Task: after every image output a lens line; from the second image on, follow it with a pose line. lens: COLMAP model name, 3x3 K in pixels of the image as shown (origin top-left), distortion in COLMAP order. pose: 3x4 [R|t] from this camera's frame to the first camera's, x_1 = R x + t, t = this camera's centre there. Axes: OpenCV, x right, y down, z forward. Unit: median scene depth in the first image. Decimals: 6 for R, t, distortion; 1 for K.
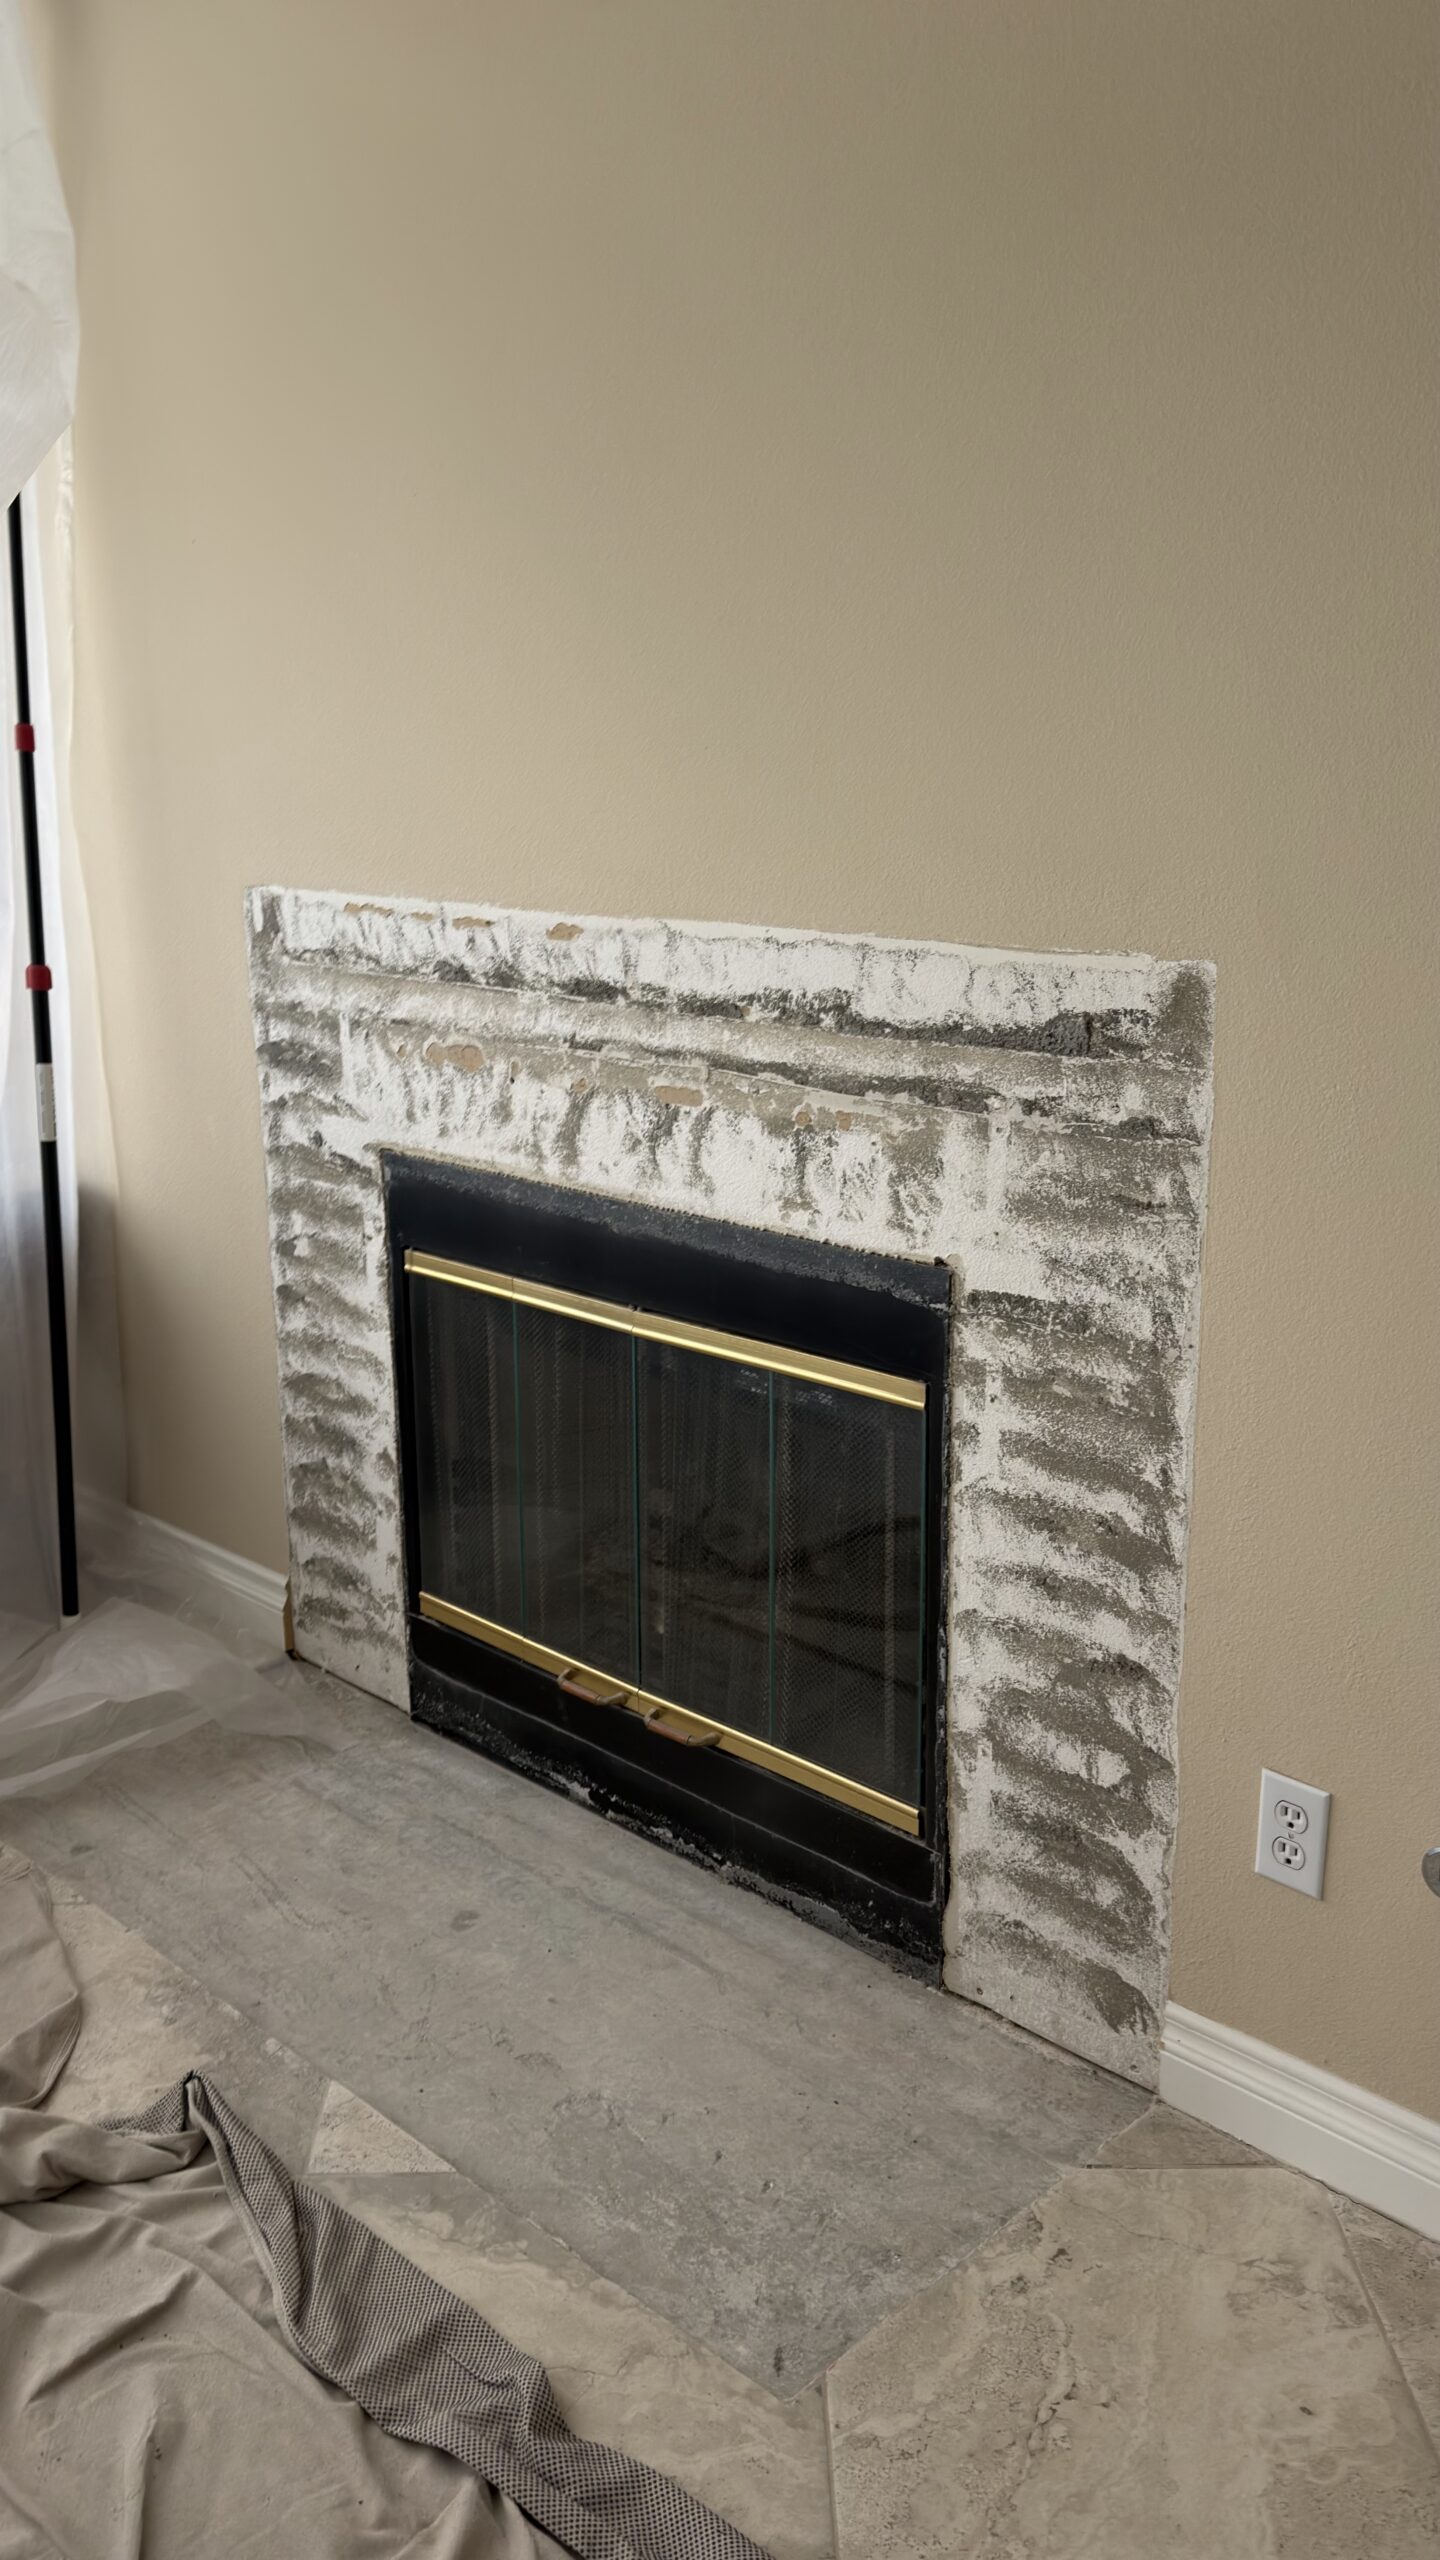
lens RADIAL K [[2267.4, 0, 618.9], [0, 2267.4, 1334.0], [0, 0, 1]] dist [0.055244, -0.149395]
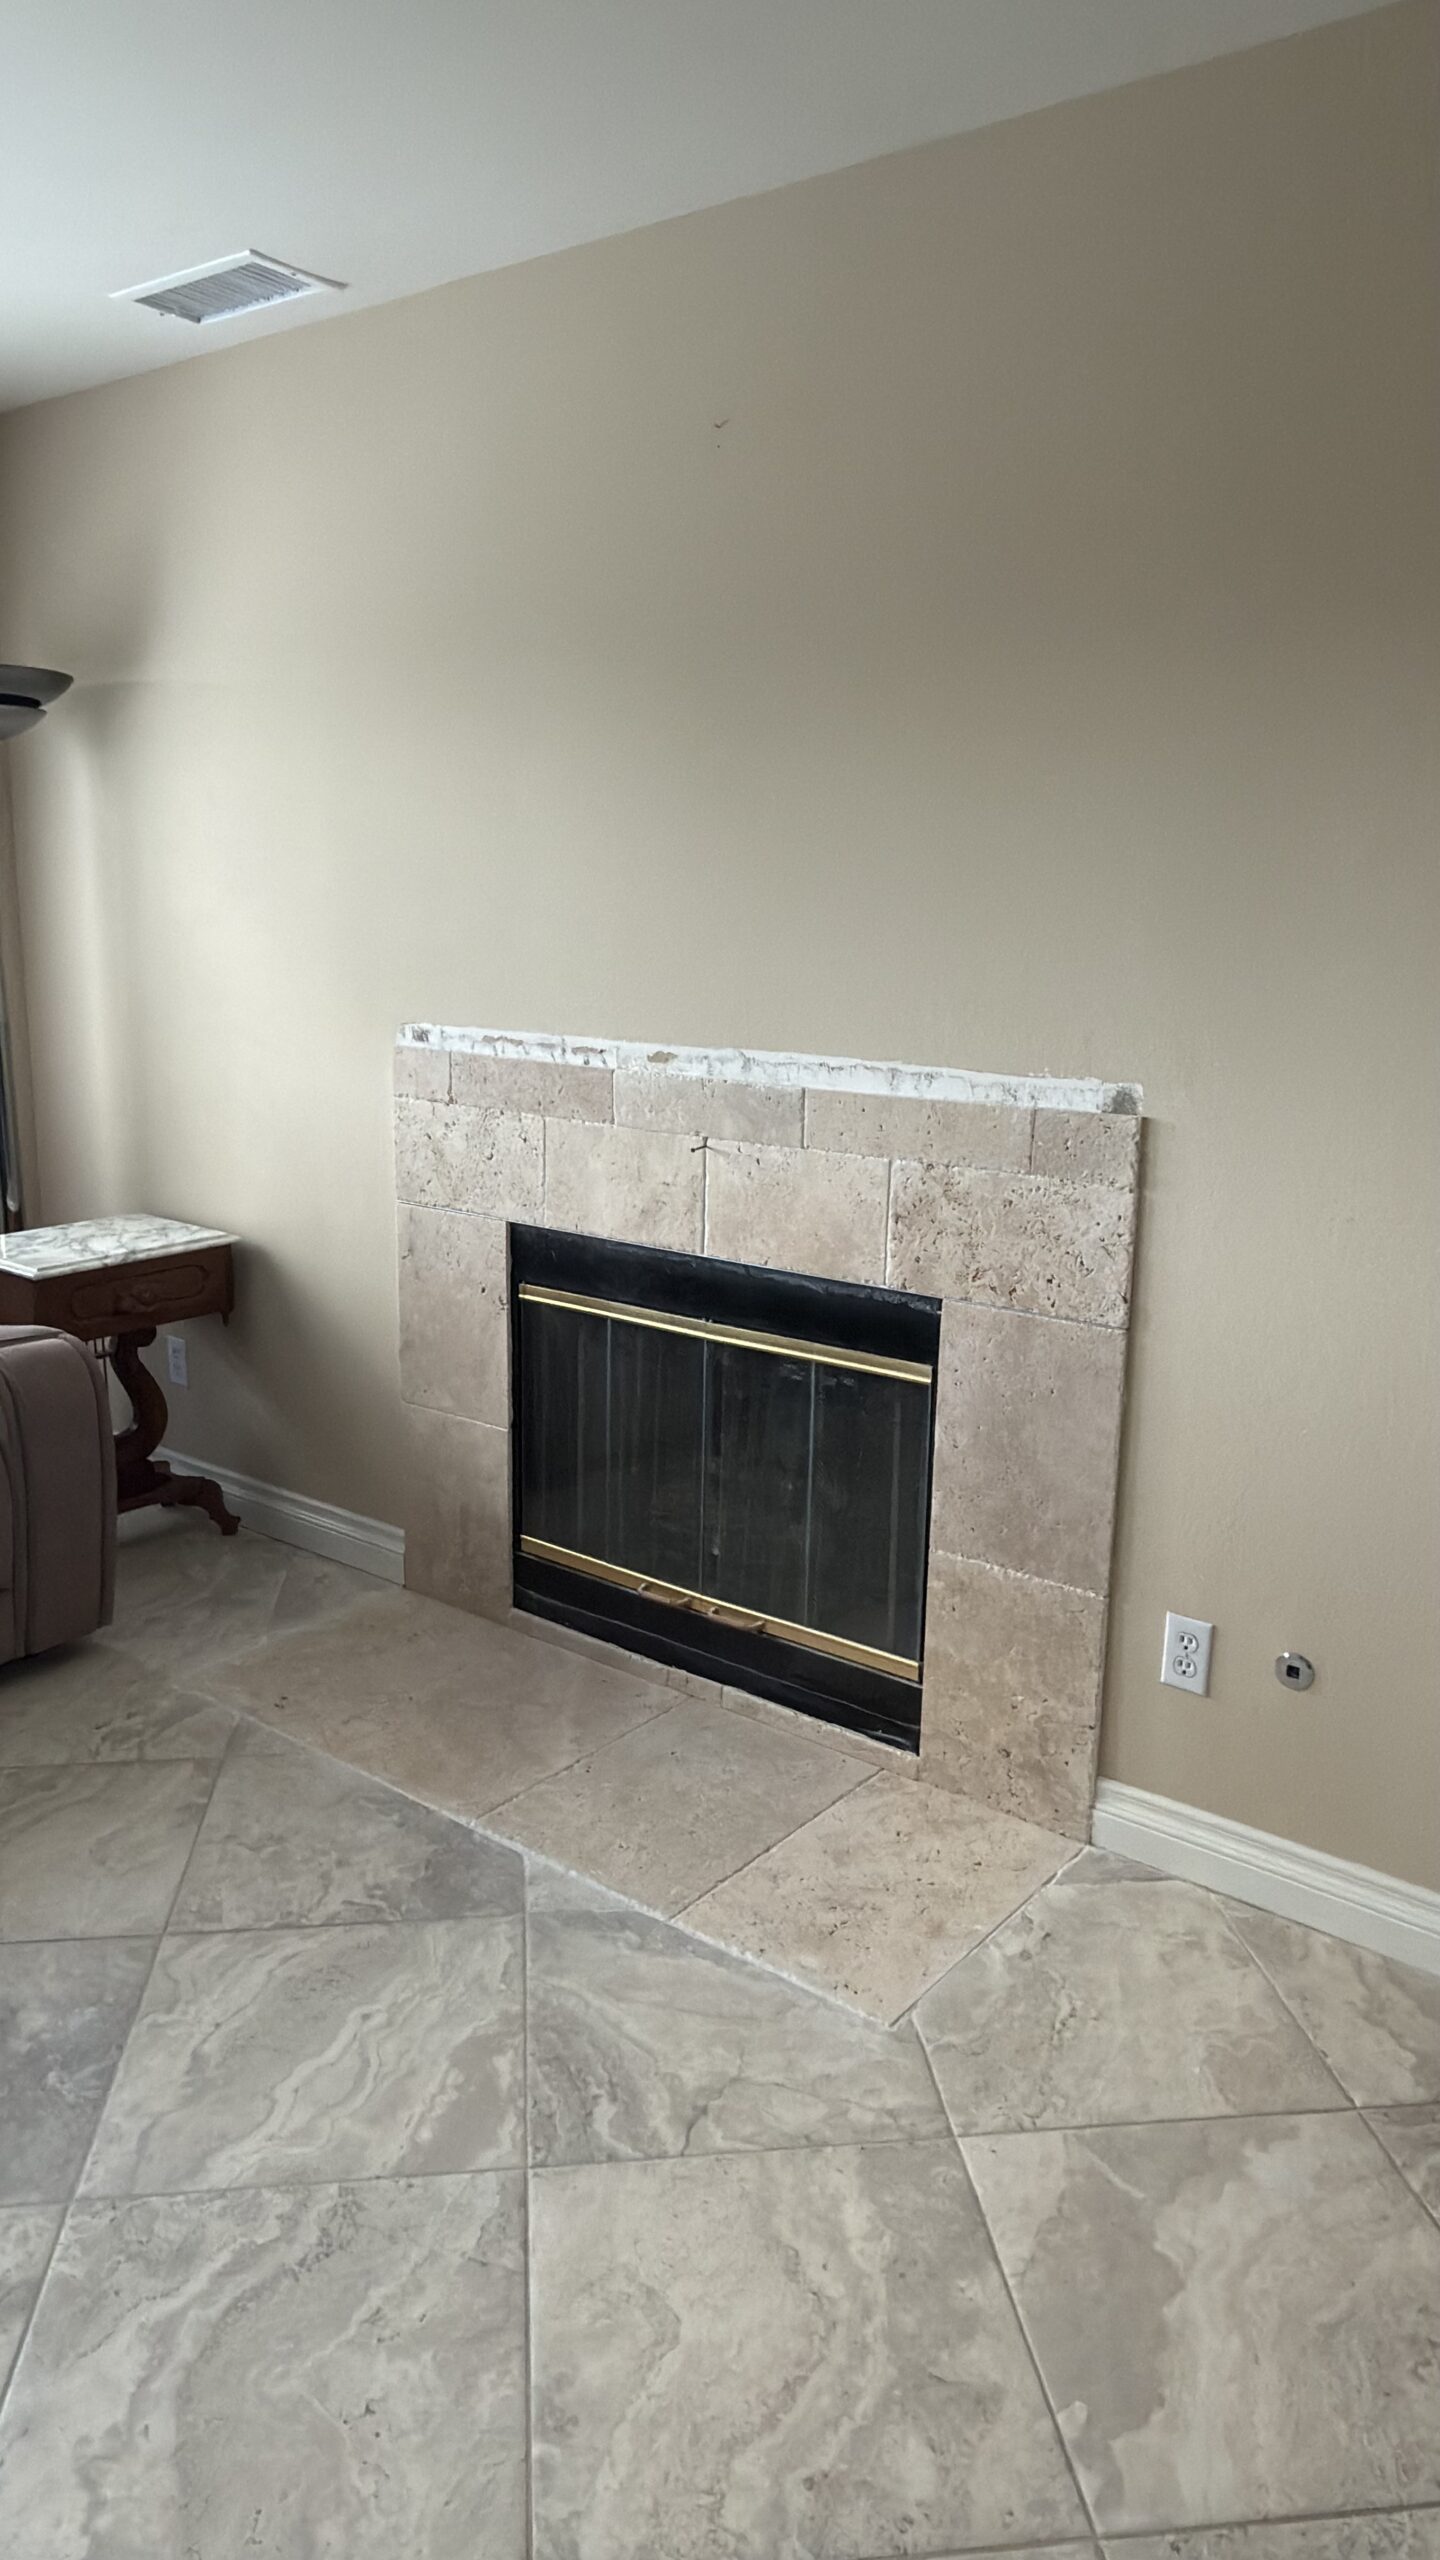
lens RADIAL K [[1868.8, 0, 706.0], [0, 1868.8, 1272.6], [0, 0, 1]] dist [-0.064558, 0.047879]
pose [[0.990088, 0.006539, 0.140295, -0.191368], [0.003420, 0.997497, -0.070628, 0.050144], [-0.140406, 0.070408, 0.987587, -0.191261]]
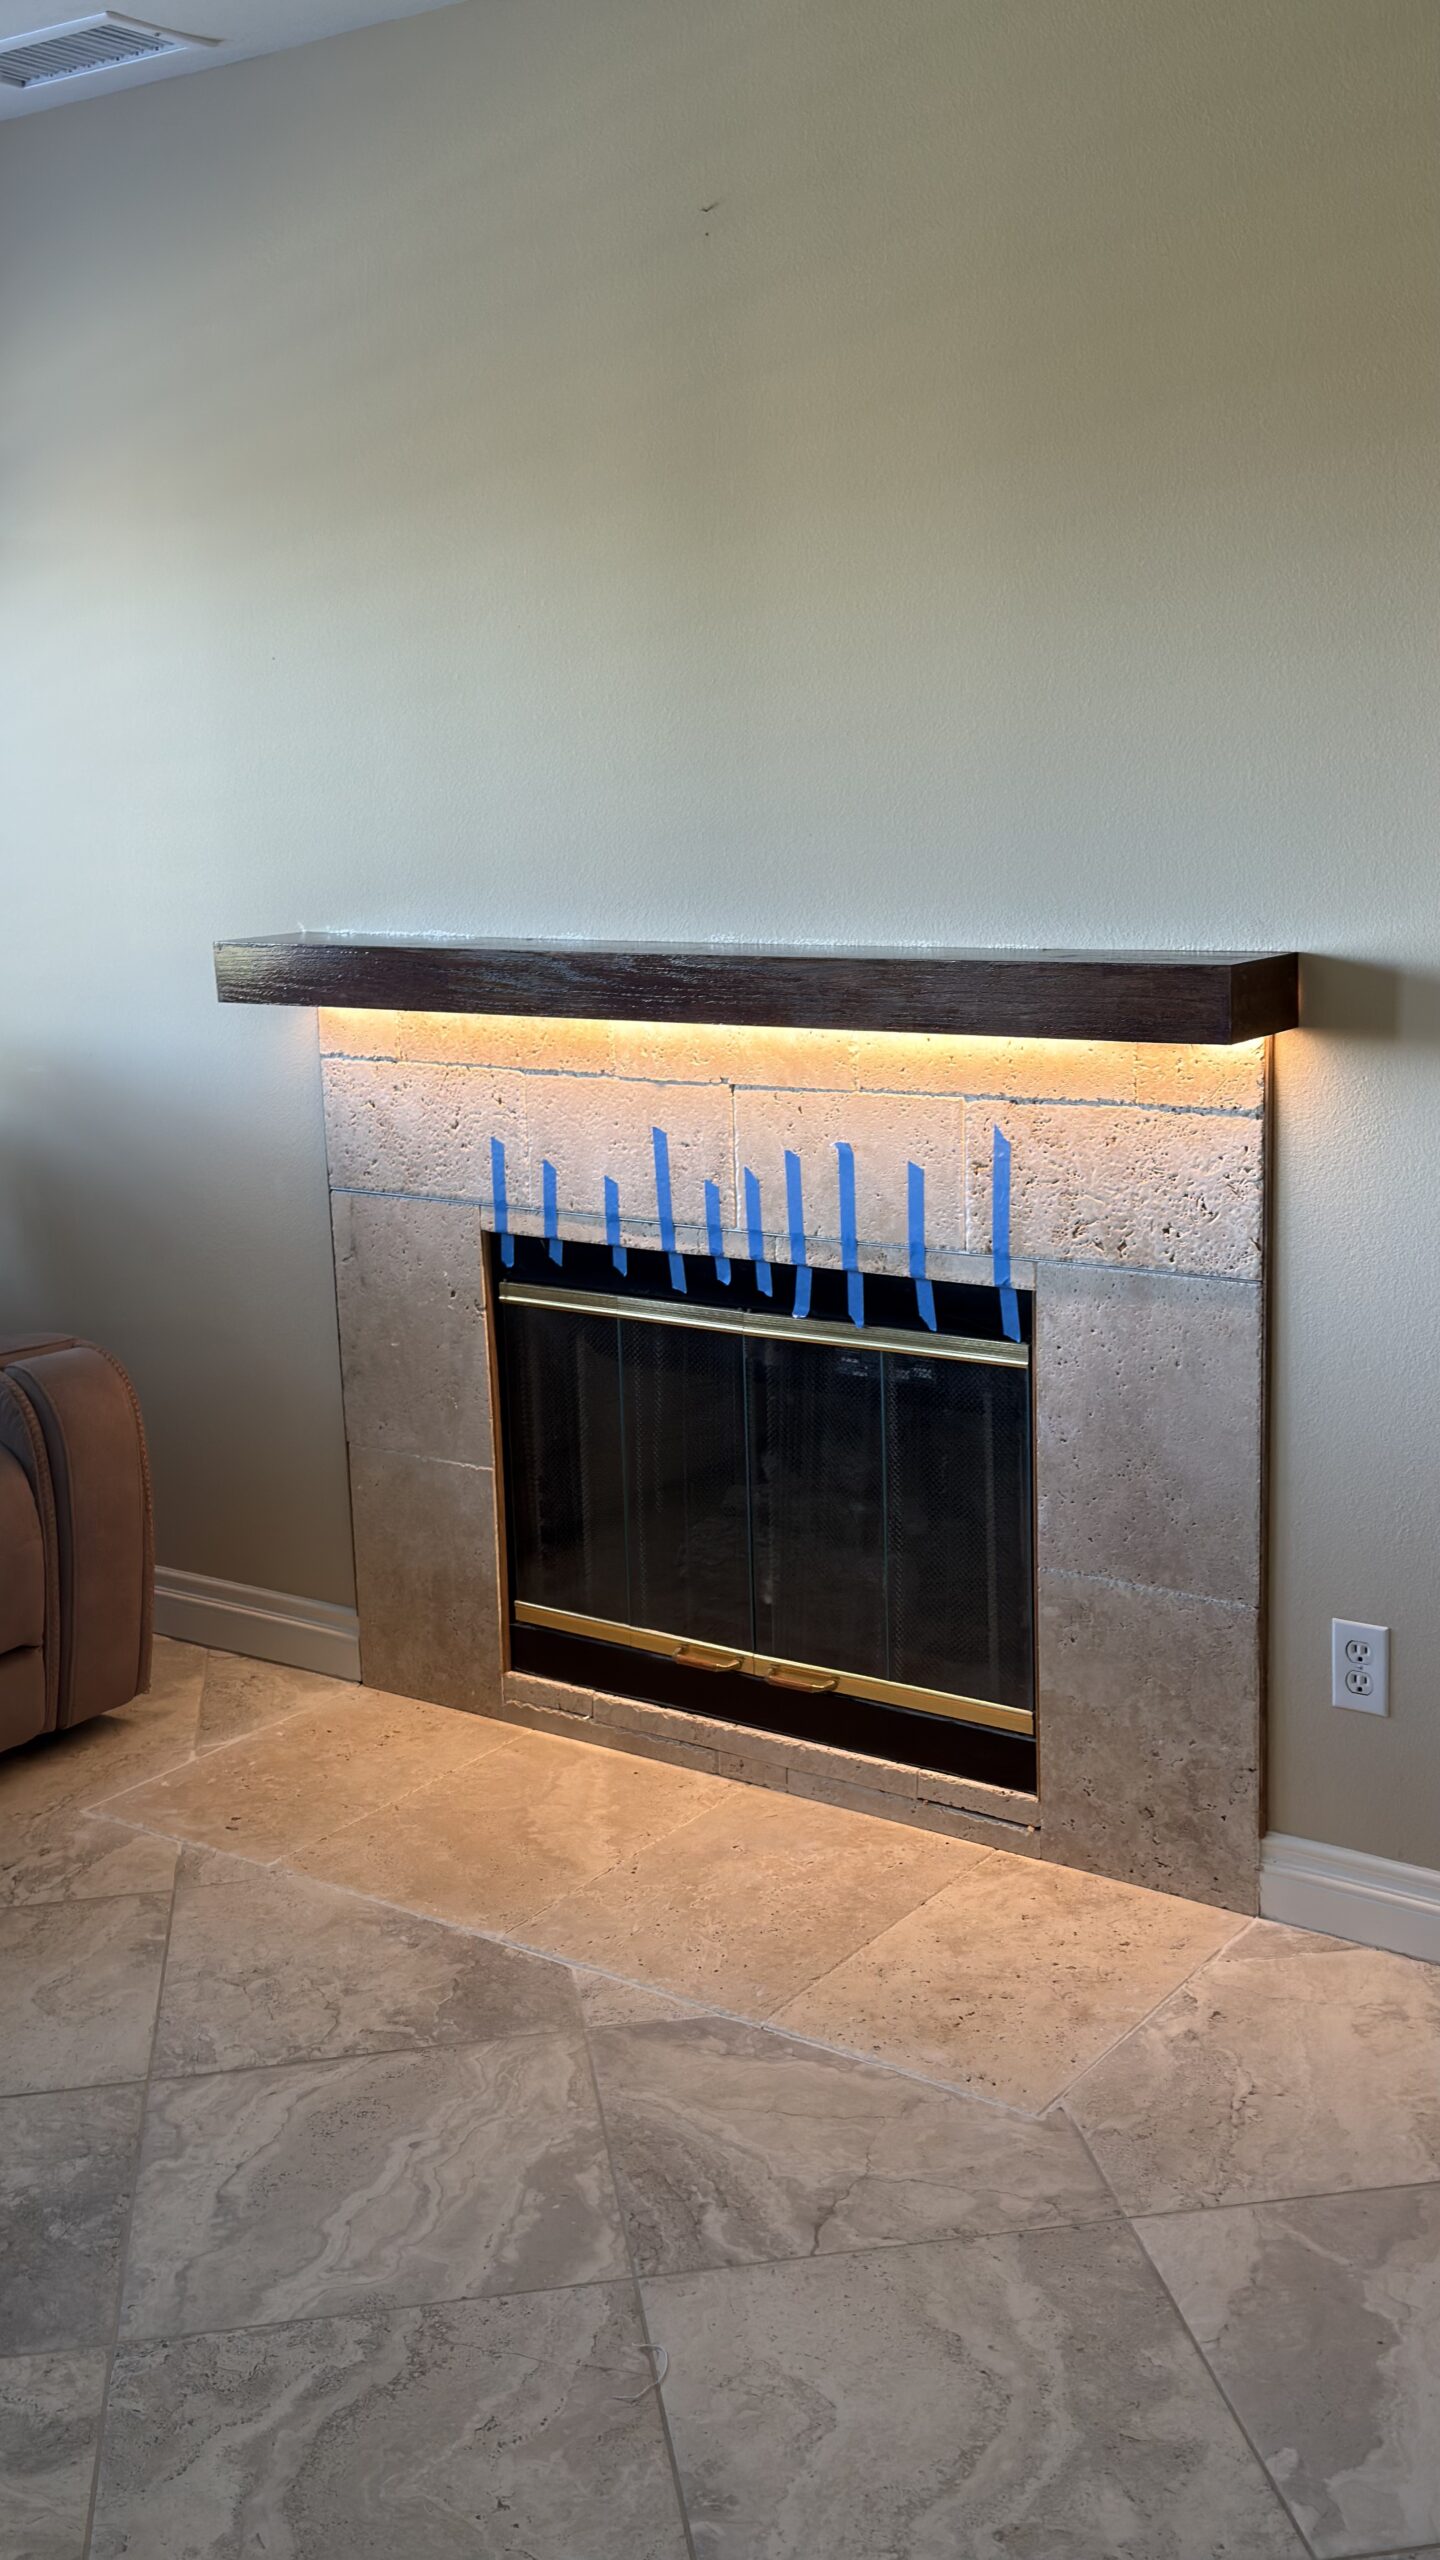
lens RADIAL K [[2790.7, 0, 720.0], [0, 2790.7, 1280.0], [0, 0, 1]] dist [0.127294, -0.460815]
pose [[0.983797, -0.048020, 0.172737, -0.300797], [0.062572, 0.994844, -0.079811, 0.103797], [-0.168014, 0.089326, 0.981729, -0.469904]]
